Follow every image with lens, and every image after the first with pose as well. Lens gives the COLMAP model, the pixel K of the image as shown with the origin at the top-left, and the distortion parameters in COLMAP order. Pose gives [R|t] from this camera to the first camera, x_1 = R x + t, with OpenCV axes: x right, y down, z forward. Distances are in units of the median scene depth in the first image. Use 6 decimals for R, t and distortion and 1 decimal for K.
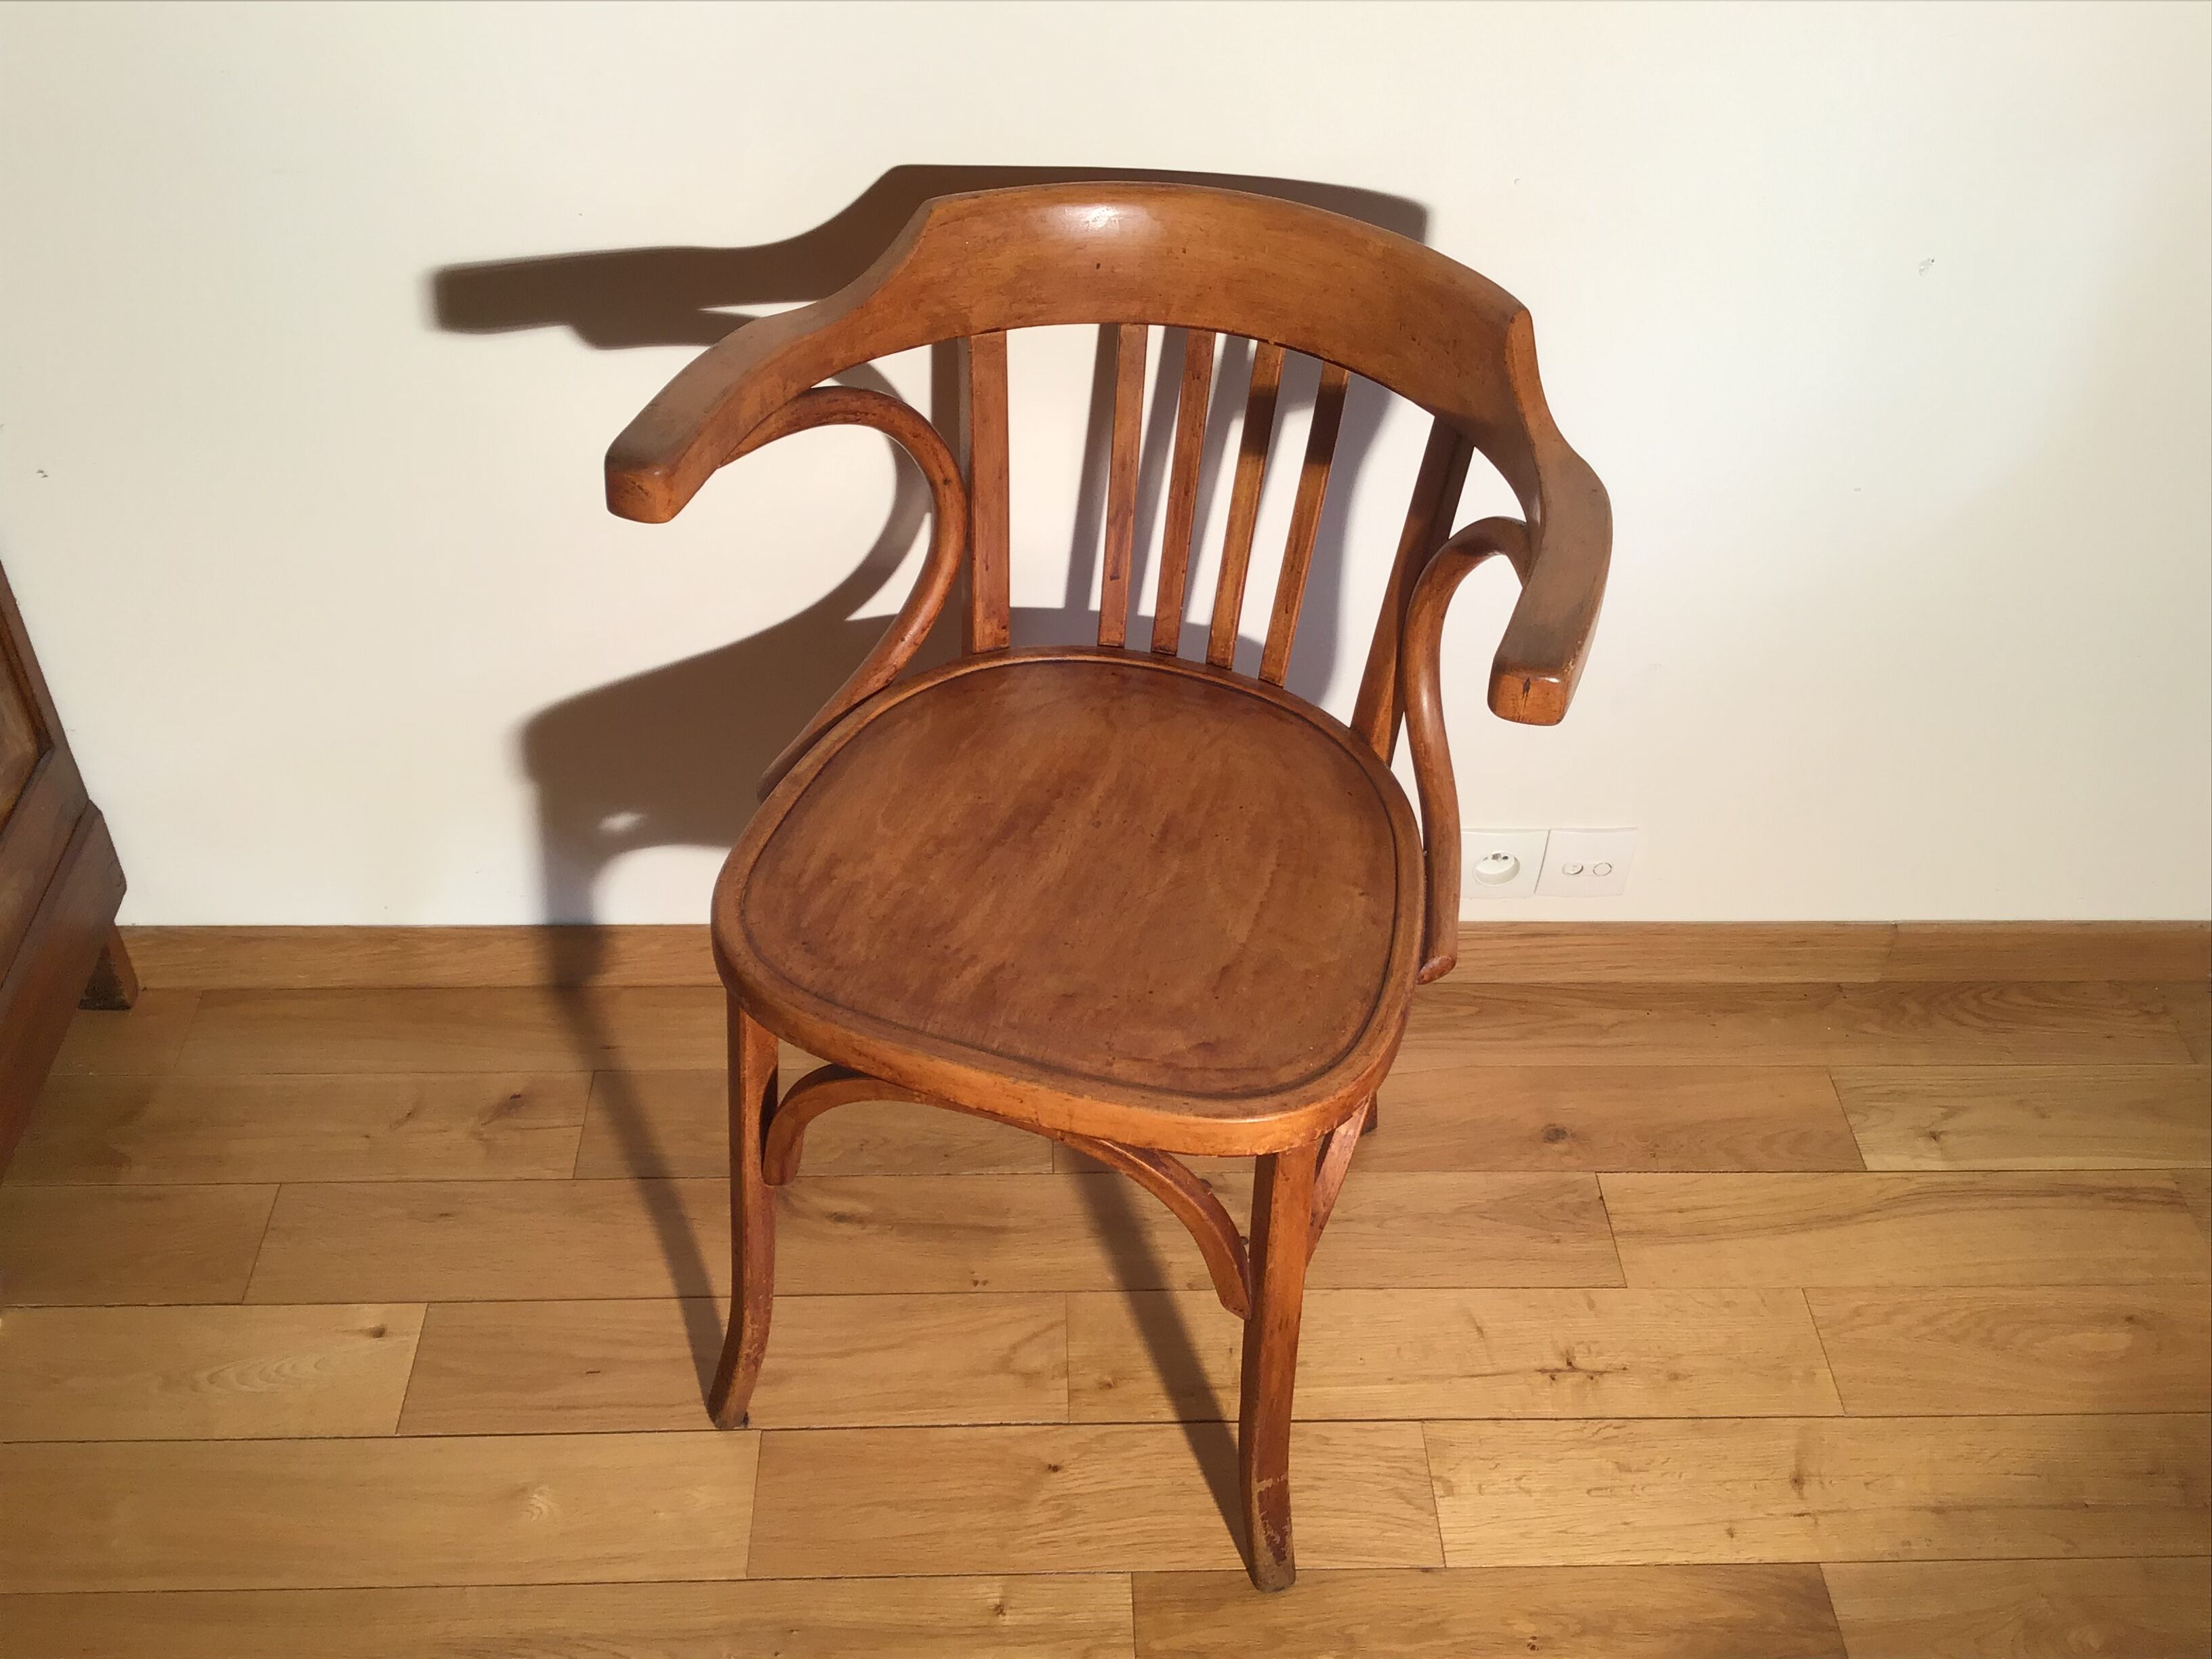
lens RADIAL K [[2082.8, 0, 1114.8], [0, 2082.8, 827.3], [0, 0, 1]] dist [0.131499, -0.284783]
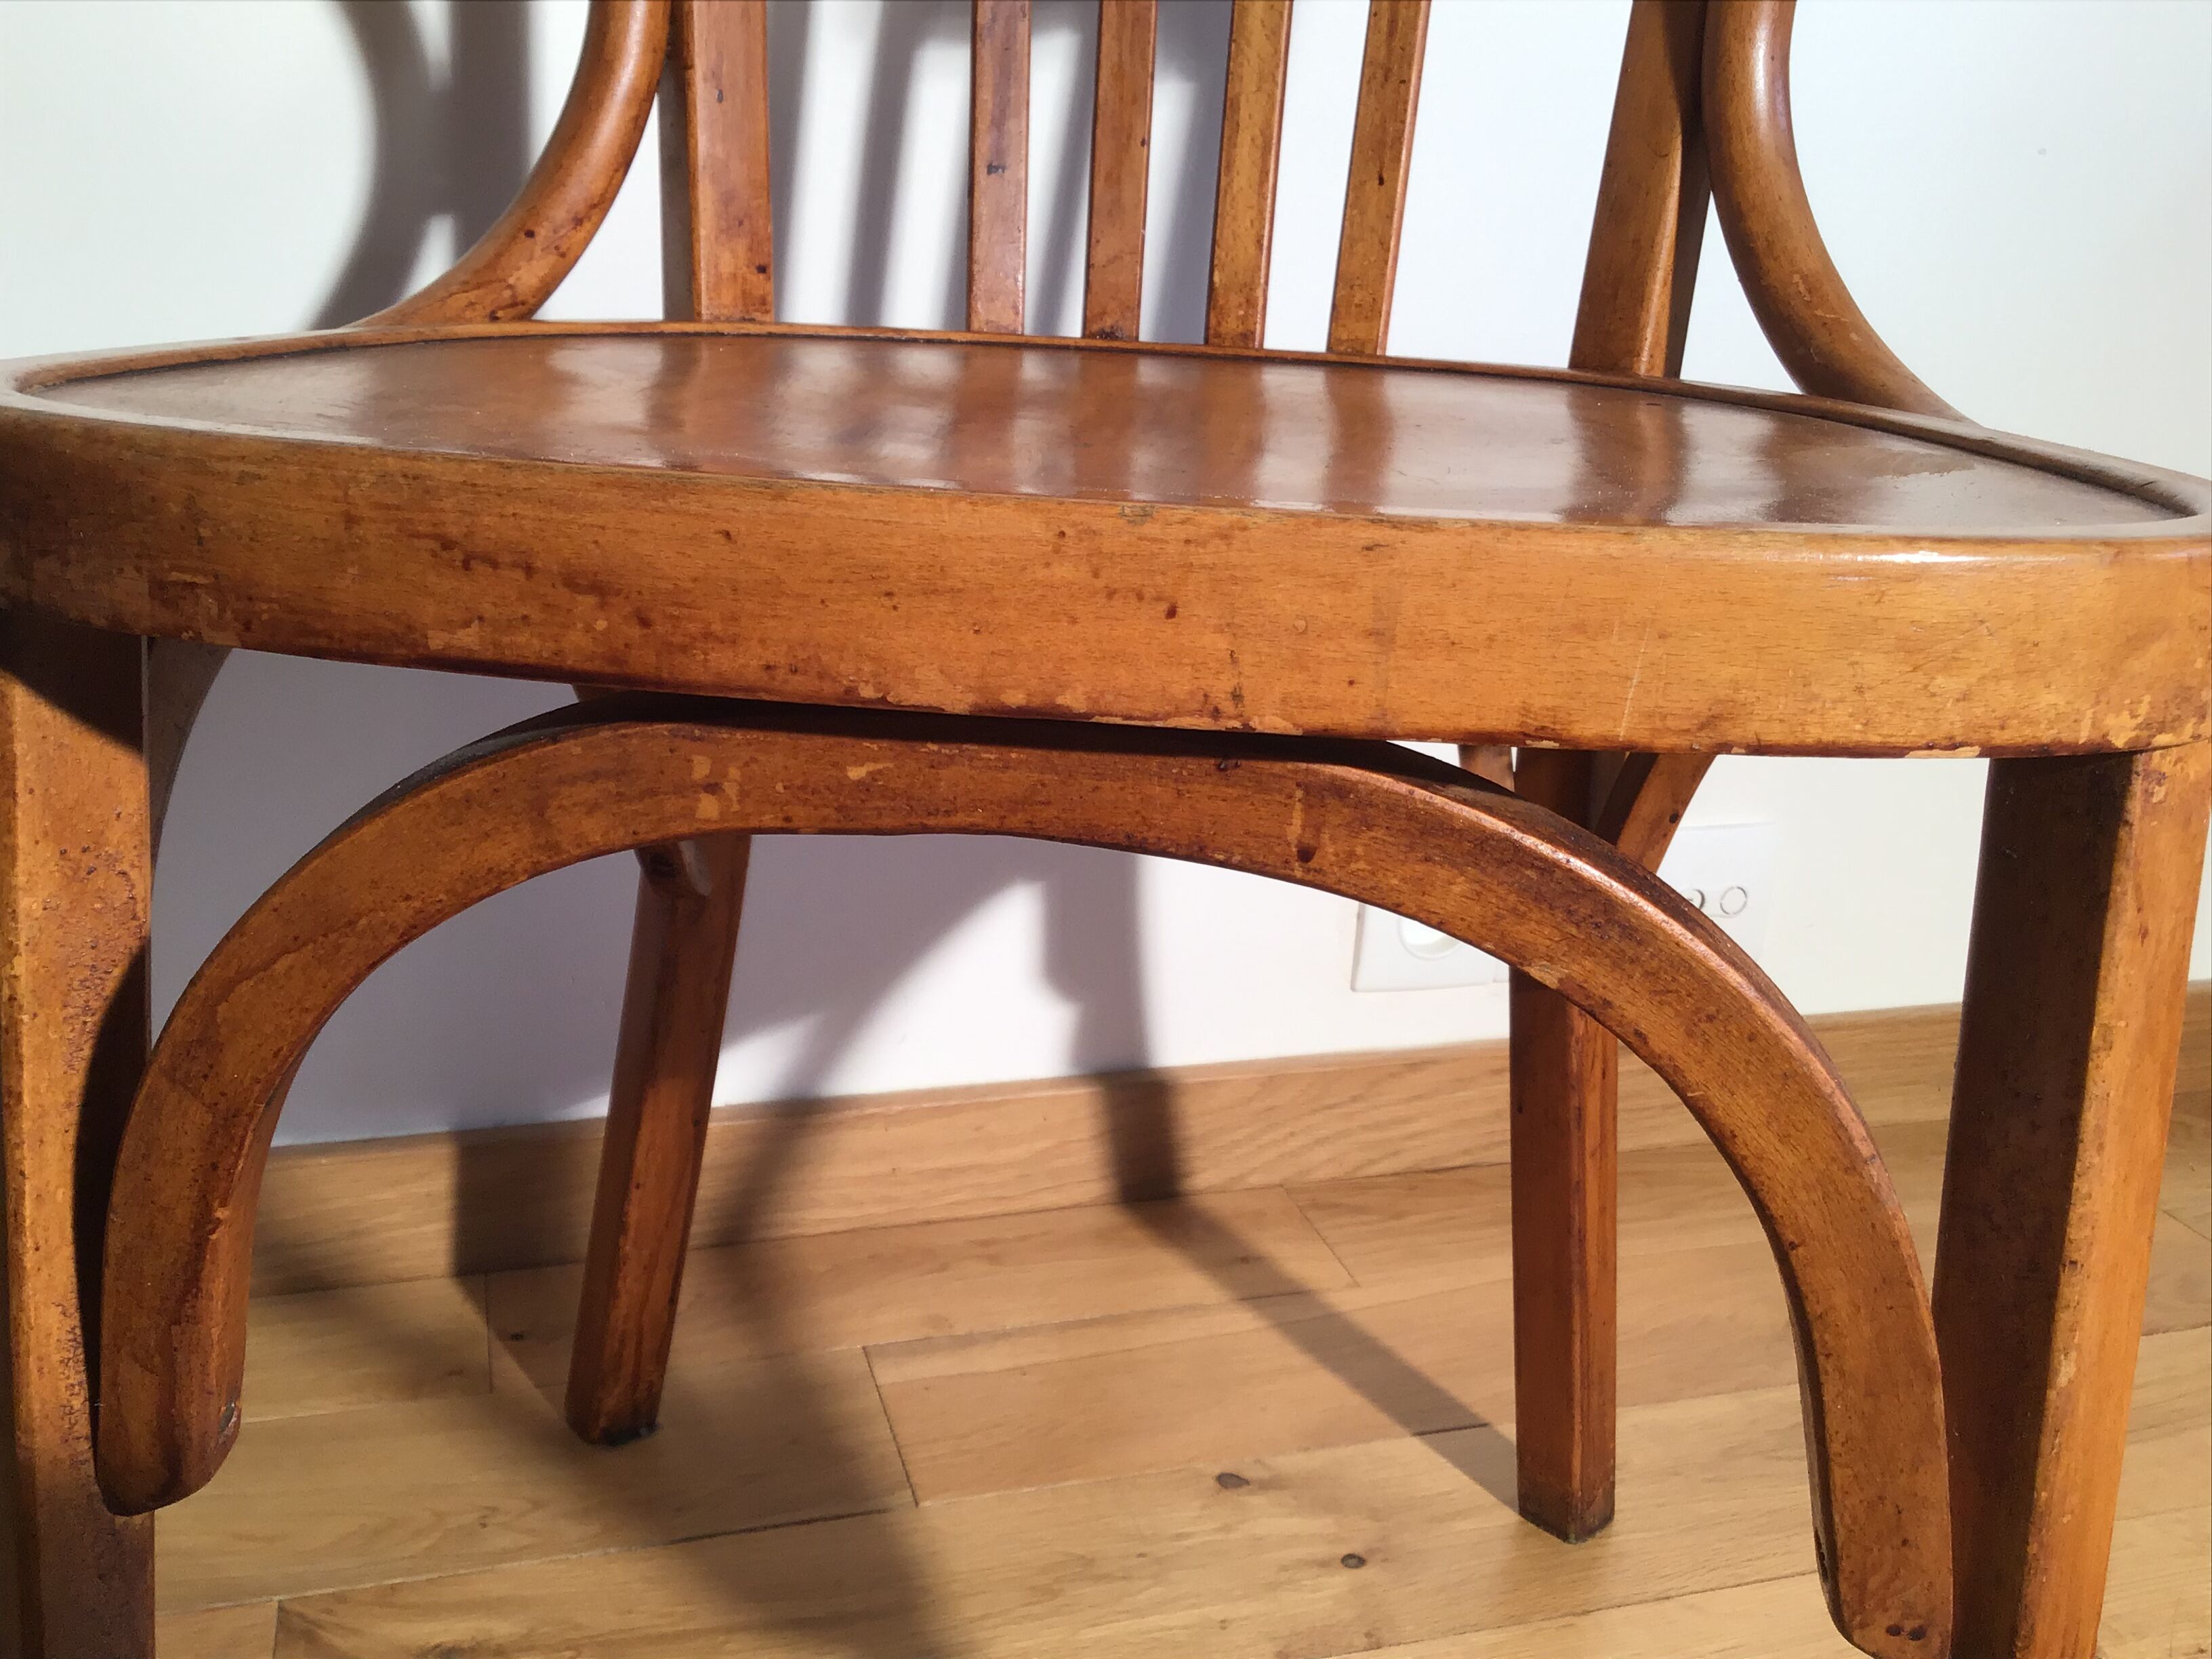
lens RADIAL K [[2097.4, 0, 1111.9], [0, 2097.4, 822.9], [0, 0, 1]] dist [0.123622, -0.271558]
pose [[0.966734, -0.067447, 0.246732, -0.098538], [0.159843, 0.912364, -0.376884, 0.221761], [-0.199689, 0.403785, 0.892794, 0.534092]]
